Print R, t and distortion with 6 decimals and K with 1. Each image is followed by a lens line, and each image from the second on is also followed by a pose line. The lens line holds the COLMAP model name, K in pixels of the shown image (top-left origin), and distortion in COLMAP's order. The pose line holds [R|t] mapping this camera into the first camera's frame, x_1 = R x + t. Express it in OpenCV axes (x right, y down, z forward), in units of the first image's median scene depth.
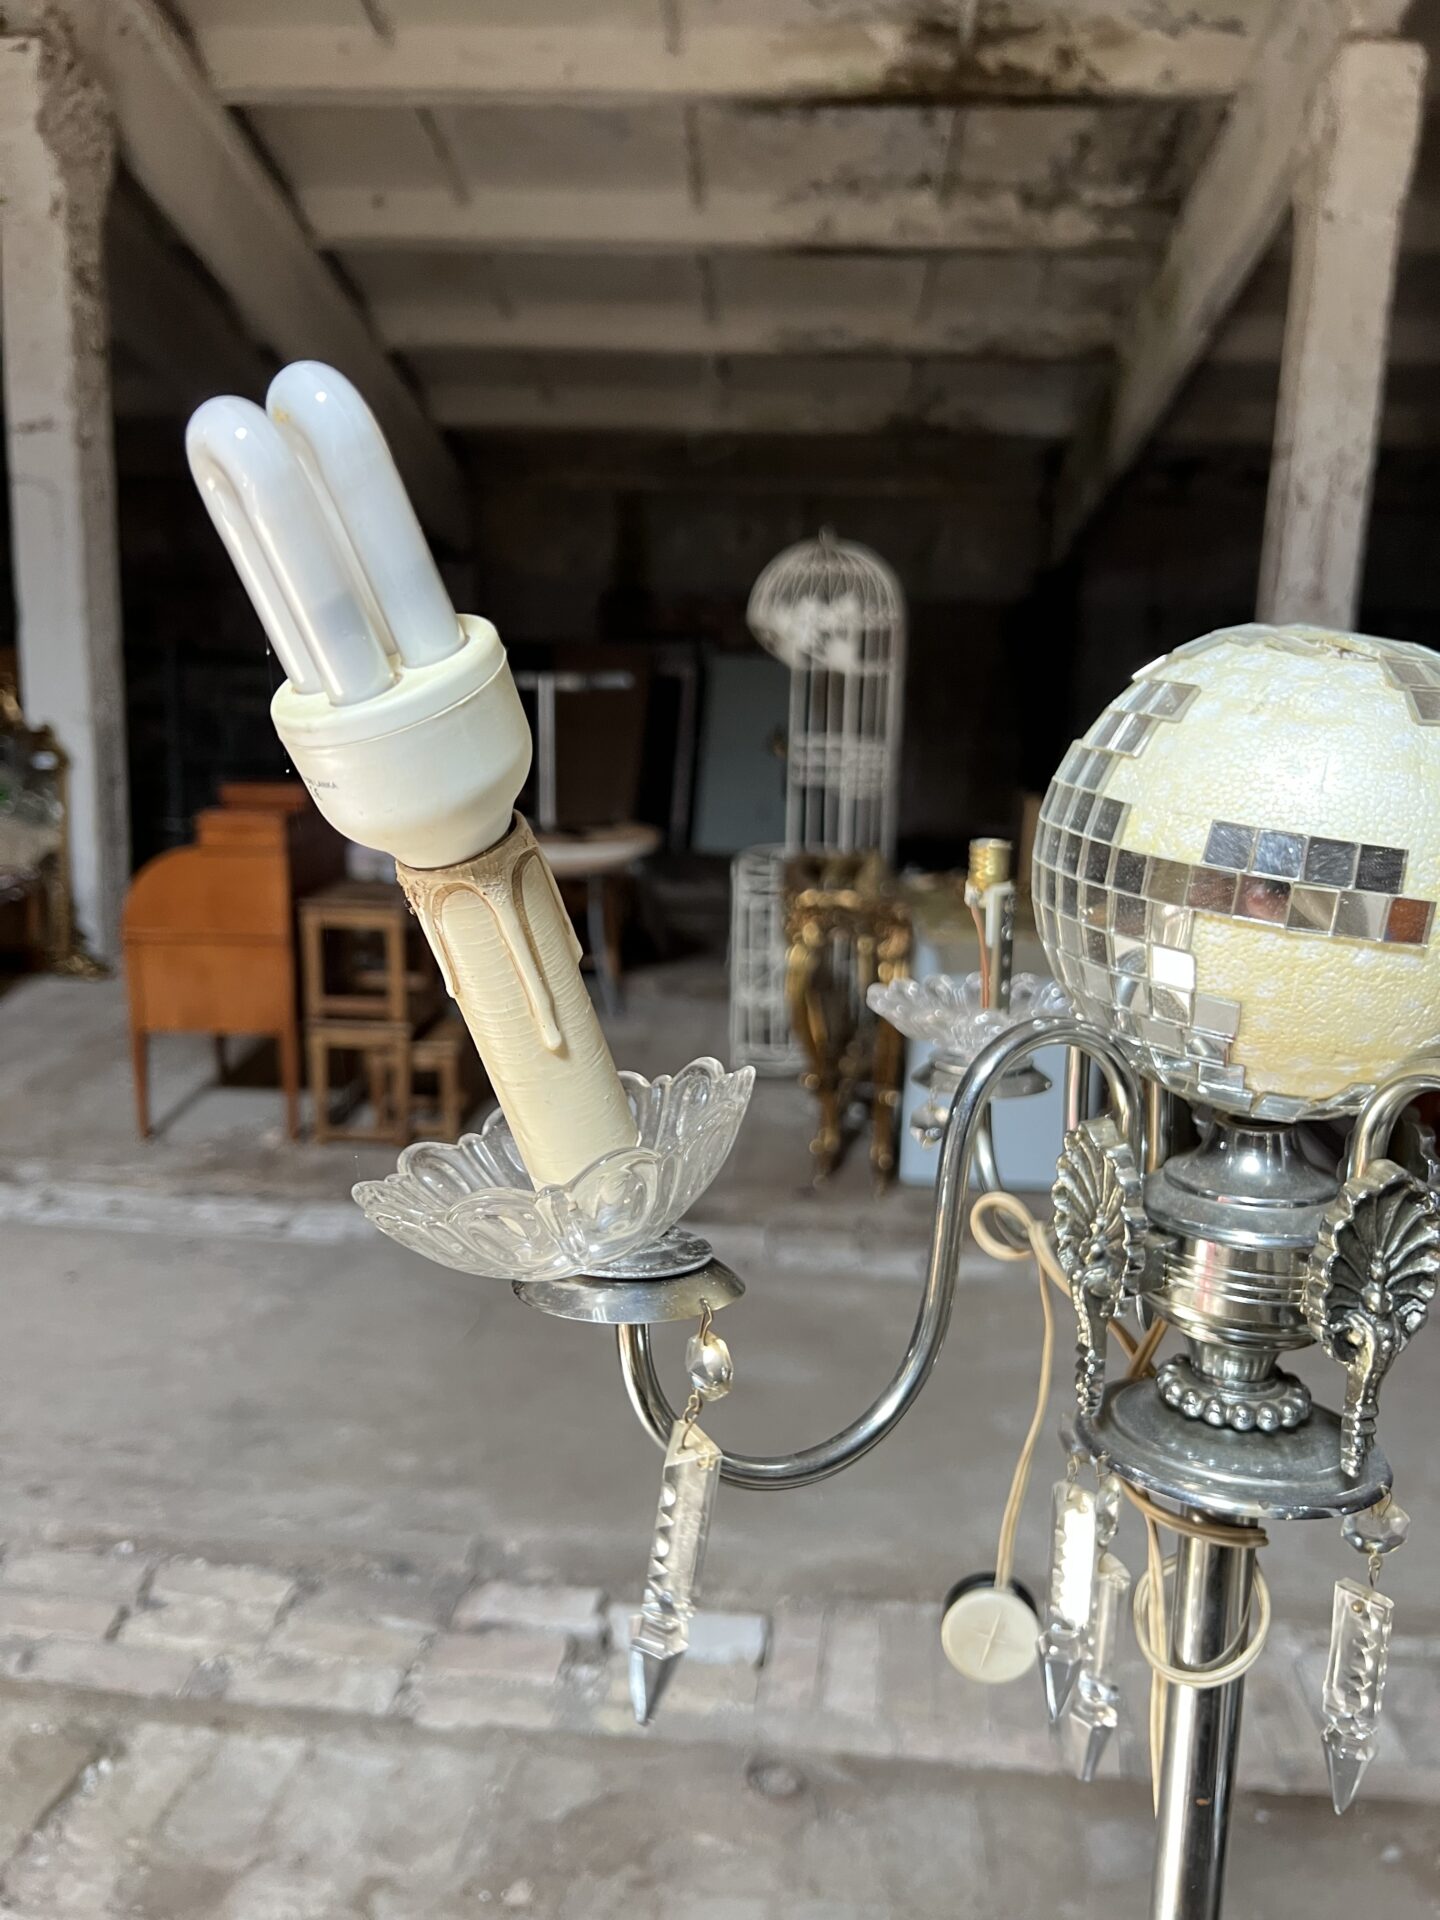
lens RADIAL K [[1420.8, 0, 731.4], [0, 1420.8, 969.4], [0, 0, 1]] dist [0.003033, -0.021888]
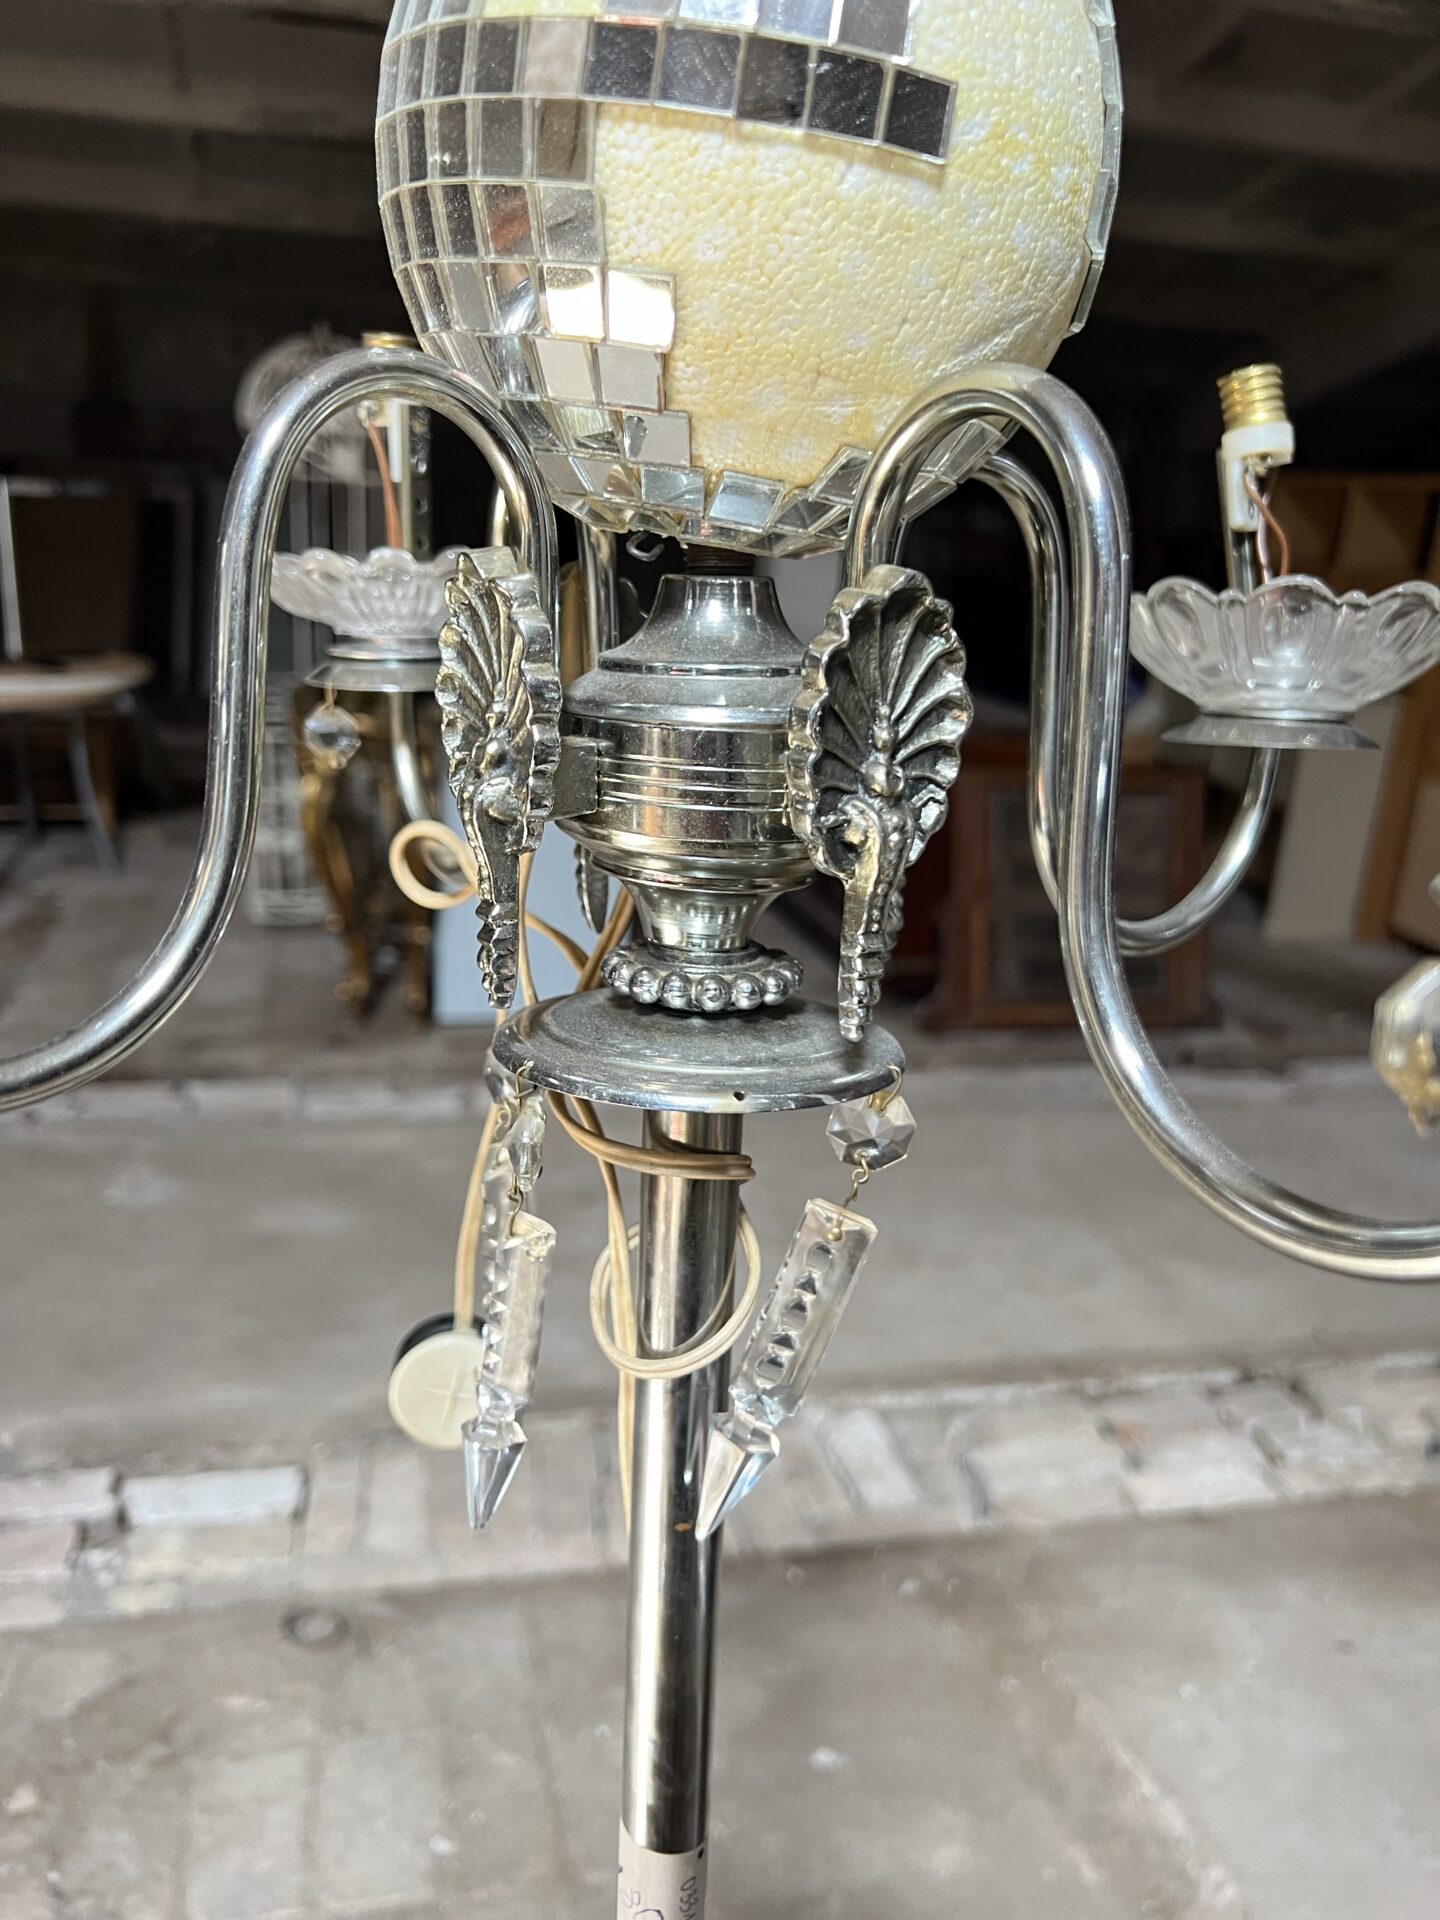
lens RADIAL K [[1397.1, 0, 702.0], [0, 1397.1, 987.4], [0, 0, 1]] dist [0.025018, -0.046313]
pose [[0.955334, -0.059096, 0.289559, 0.147122], [0.028722, 0.993731, 0.108049, 0.229996], [-0.294129, -0.094906, 0.951042, 0.323245]]
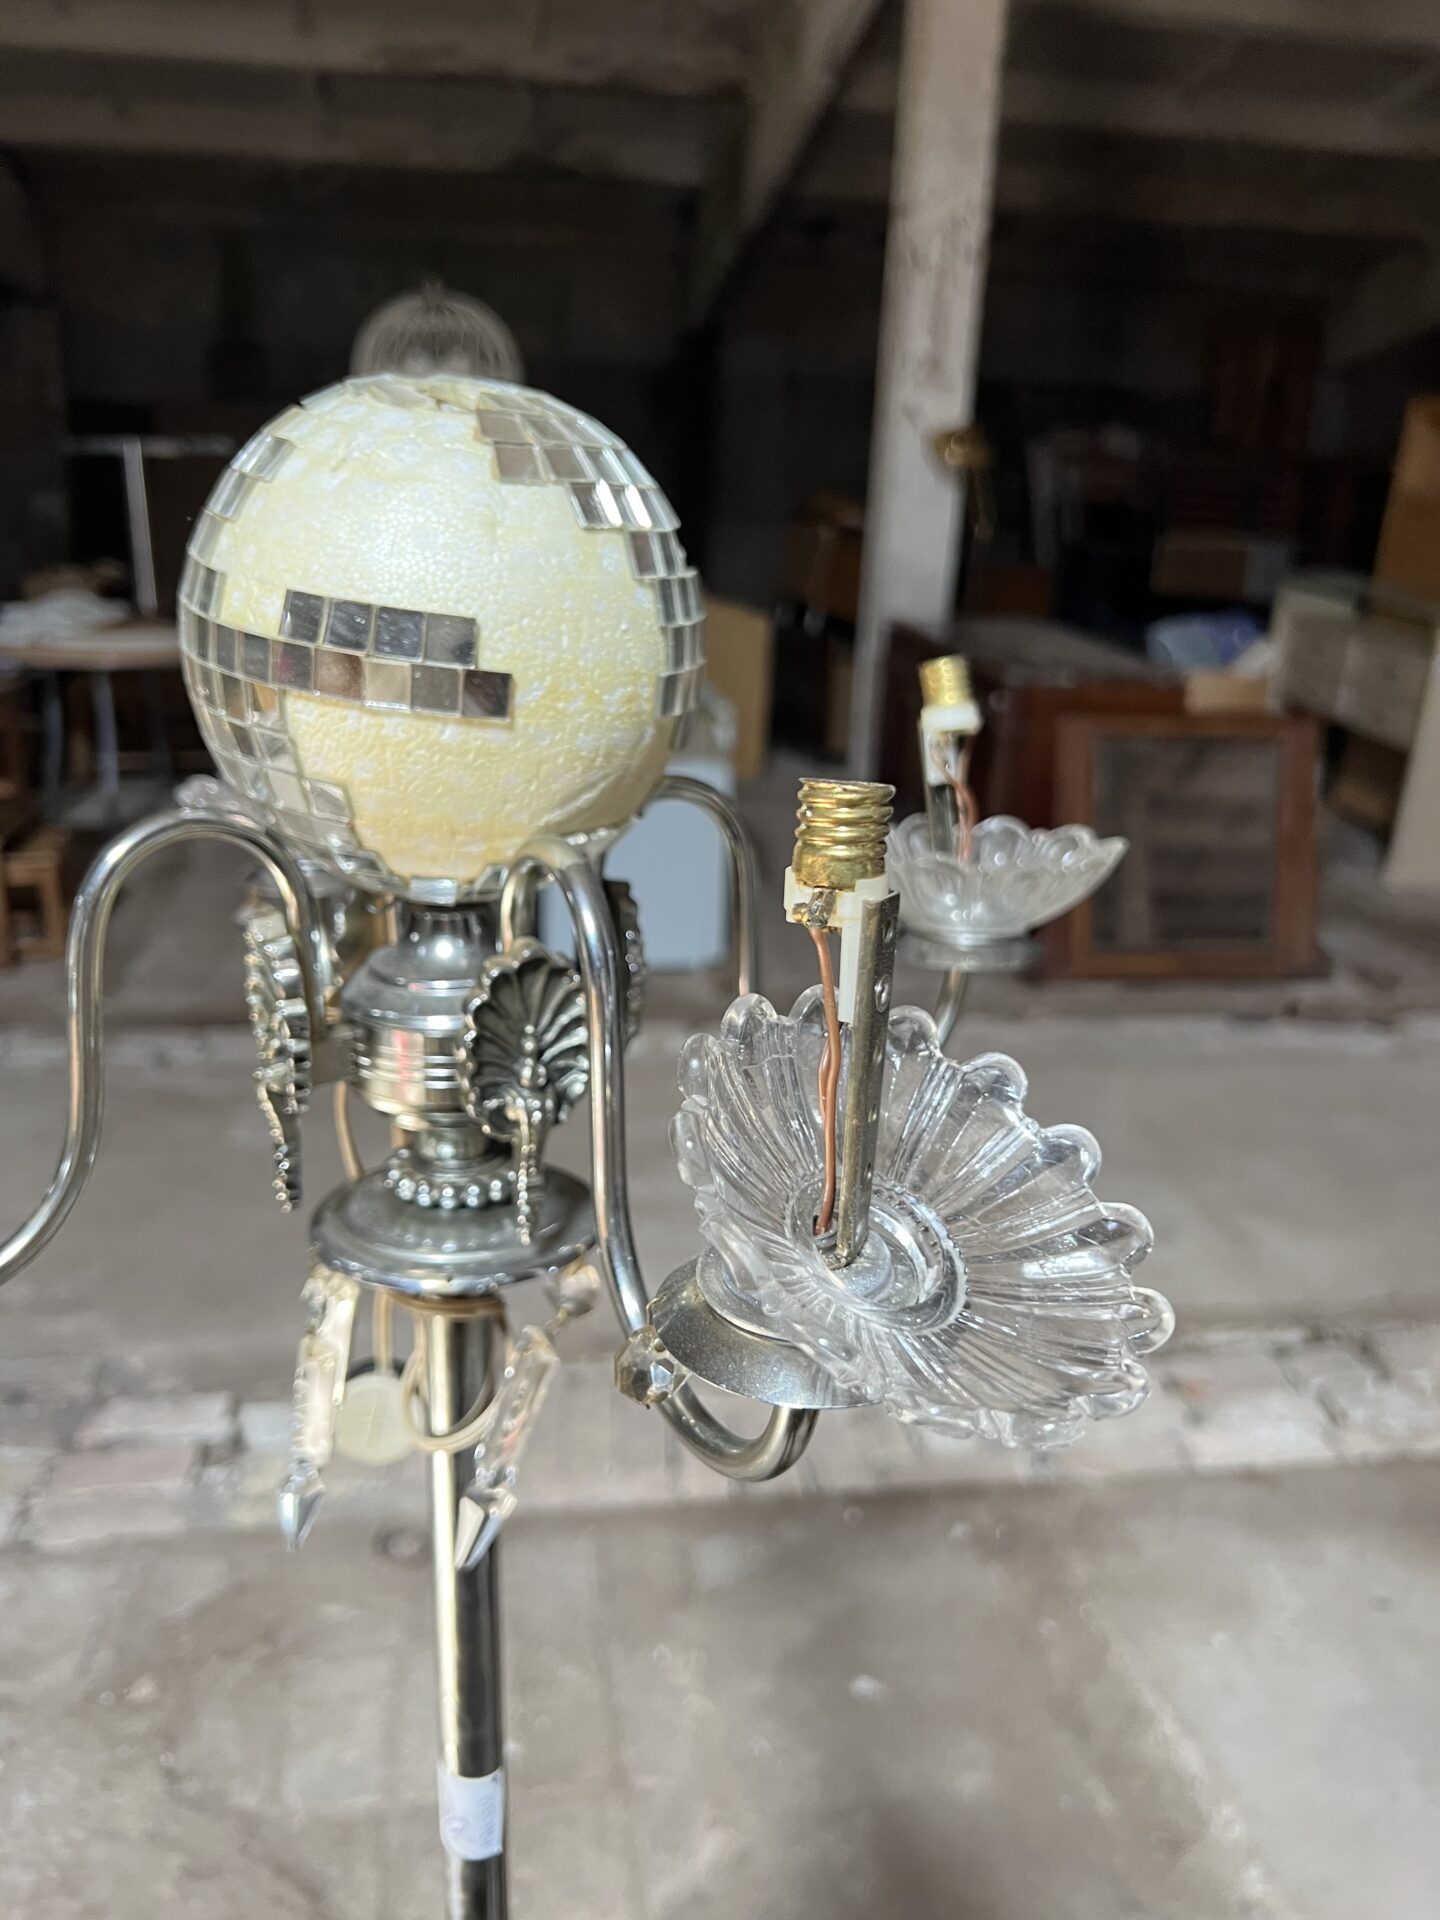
lens RADIAL K [[1420.8, 0, 731.4], [0, 1420.8, 969.4], [0, 0, 1]] dist [0.003033, -0.021888]
pose [[0.976160, -0.065559, 0.206916, 0.347396], [0.034117, 0.987789, 0.152017, 0.007951], [-0.214356, -0.141334, 0.966476, 0.002289]]
